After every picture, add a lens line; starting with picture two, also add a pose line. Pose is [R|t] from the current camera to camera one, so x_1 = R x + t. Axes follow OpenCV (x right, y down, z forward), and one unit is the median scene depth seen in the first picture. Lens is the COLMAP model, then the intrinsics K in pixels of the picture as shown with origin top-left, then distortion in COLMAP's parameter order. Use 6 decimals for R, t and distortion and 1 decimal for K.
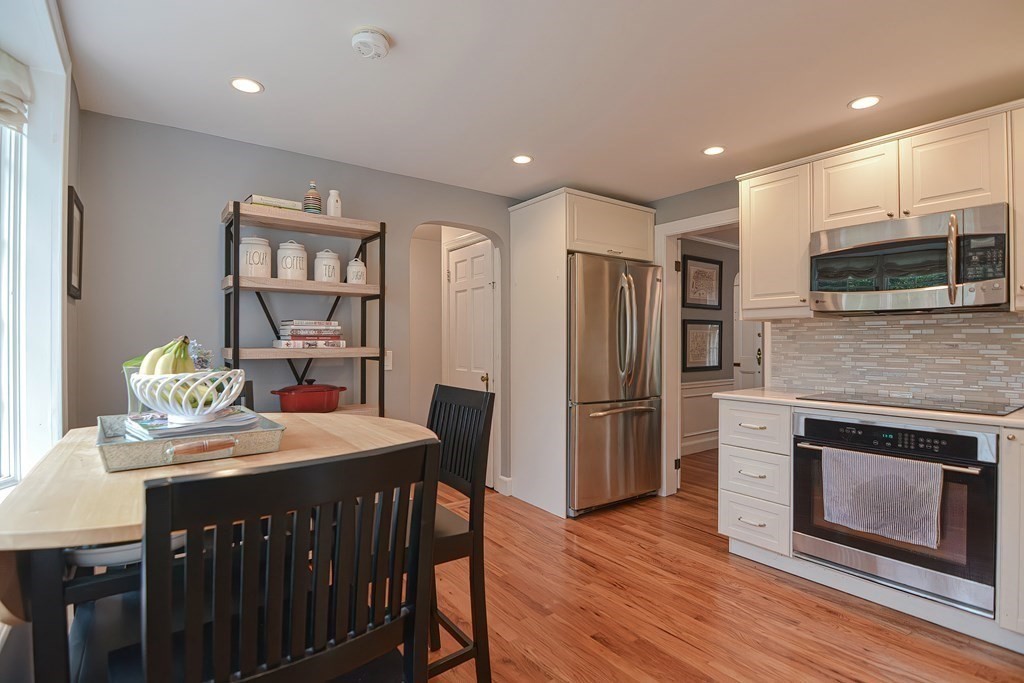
lens RADIAL K [[505.1, 0, 511.4], [0, 505.1, 341.2], [0, 0, 1]] dist [-0.004615, -0.010682]
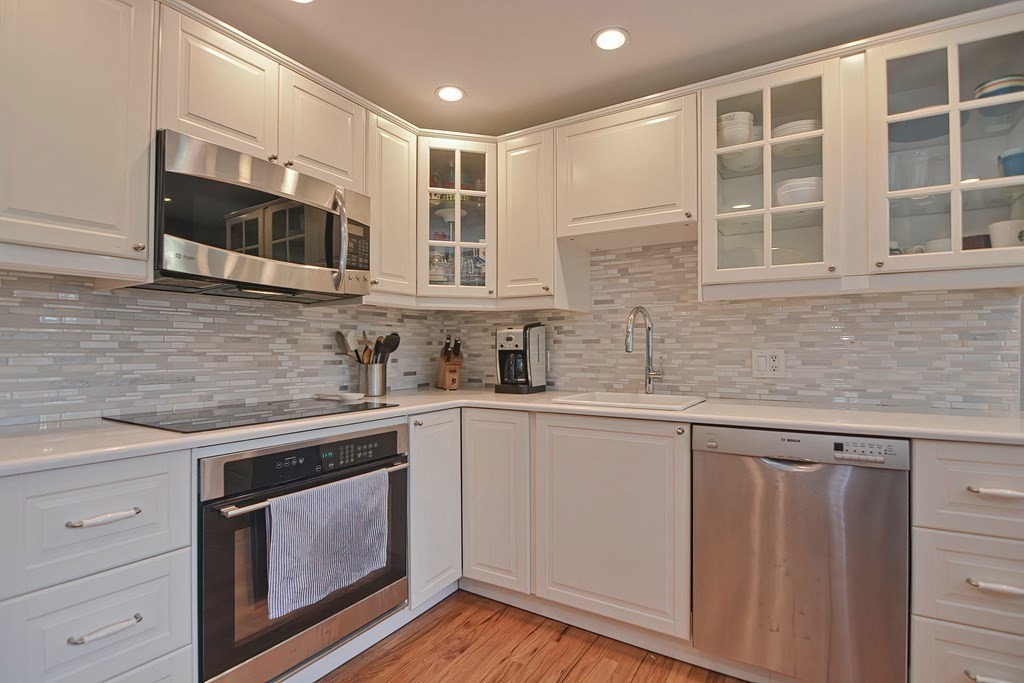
lens RADIAL K [[505.1, 0, 512.4], [0, 505.1, 343.9], [0, 0, 1]] dist [-0.004615, -0.010682]
pose [[-0.381647, 0.011556, 0.924236, -0.053869], [-0.001083, 0.999916, -0.012949, 0.027517], [-0.924307, -0.005943, -0.381602, 0.911579]]
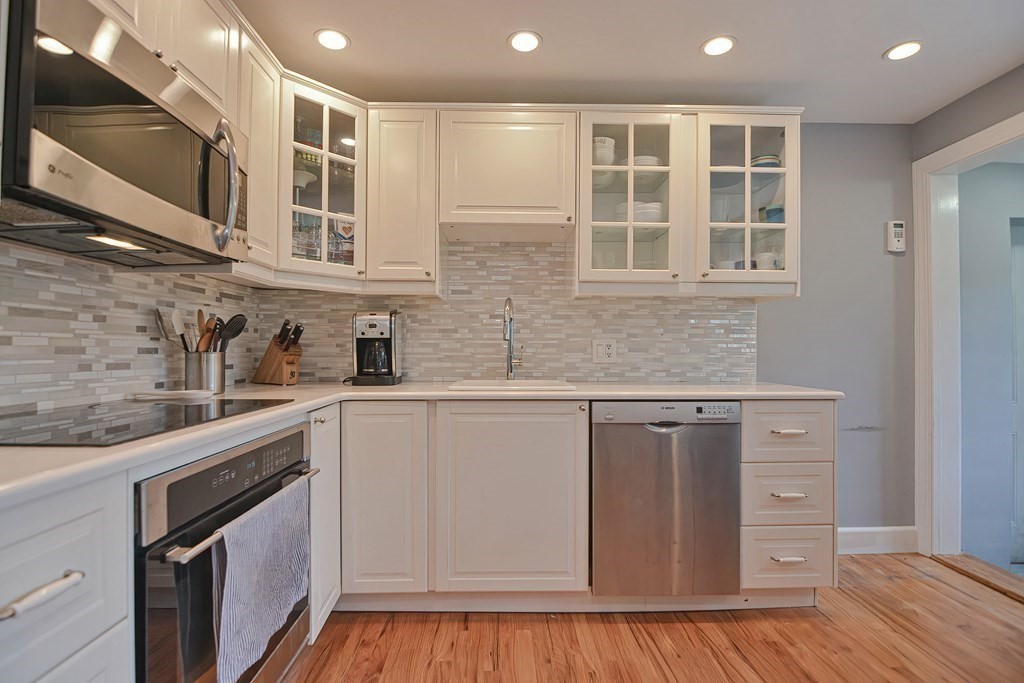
lens RADIAL K [[505.1, 0, 509.3], [0, 505.1, 344.1], [0, 0, 1]] dist [-0.004615, -0.010682]
pose [[-0.823364, 0.005204, 0.567490, 0.154548], [-0.002658, 0.999912, -0.013026, 0.049970], [-0.567508, -0.012234, -0.823277, 1.156029]]
